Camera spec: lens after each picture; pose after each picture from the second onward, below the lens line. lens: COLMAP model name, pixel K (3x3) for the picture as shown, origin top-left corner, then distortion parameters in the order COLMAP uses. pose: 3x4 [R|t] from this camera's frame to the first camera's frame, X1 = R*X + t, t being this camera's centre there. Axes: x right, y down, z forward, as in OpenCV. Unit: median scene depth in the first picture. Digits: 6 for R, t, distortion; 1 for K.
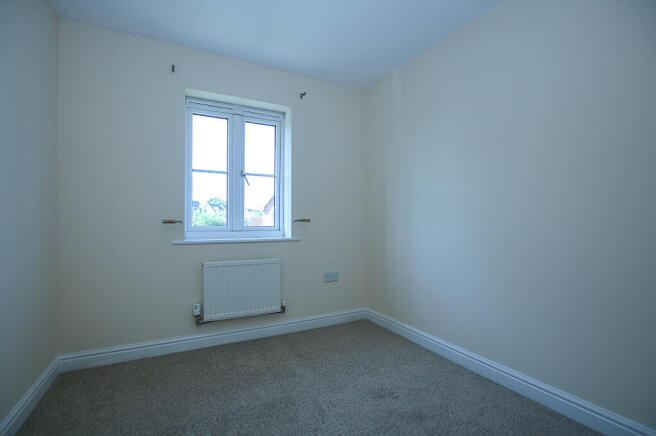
lens RADIAL K [[312.2, 0, 327.8], [0, 312.2, 221.2], [0, 0, 1]] dist [0.045253, -0.000921]
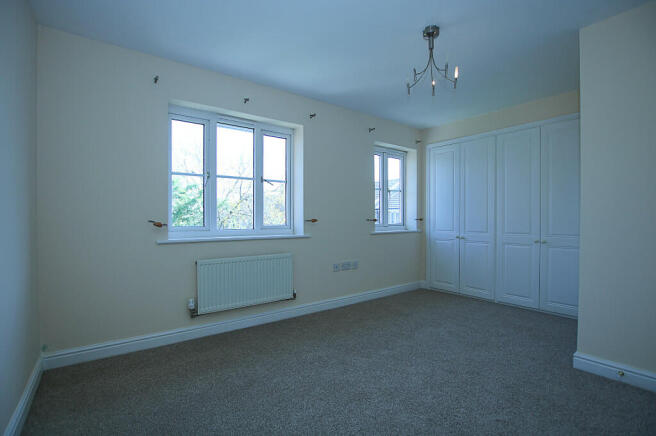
lens RADIAL K [[295.9, 0, 326.5], [0, 295.9, 220.1], [0, 0, 1]] dist [-0.026202, 0.001036]
pose [[0.984057, -0.004985, 0.177783, -0.191476], [0.005442, 0.999983, -0.002080, 0.000104], [-0.177769, 0.003014, 0.984068, -0.092014]]
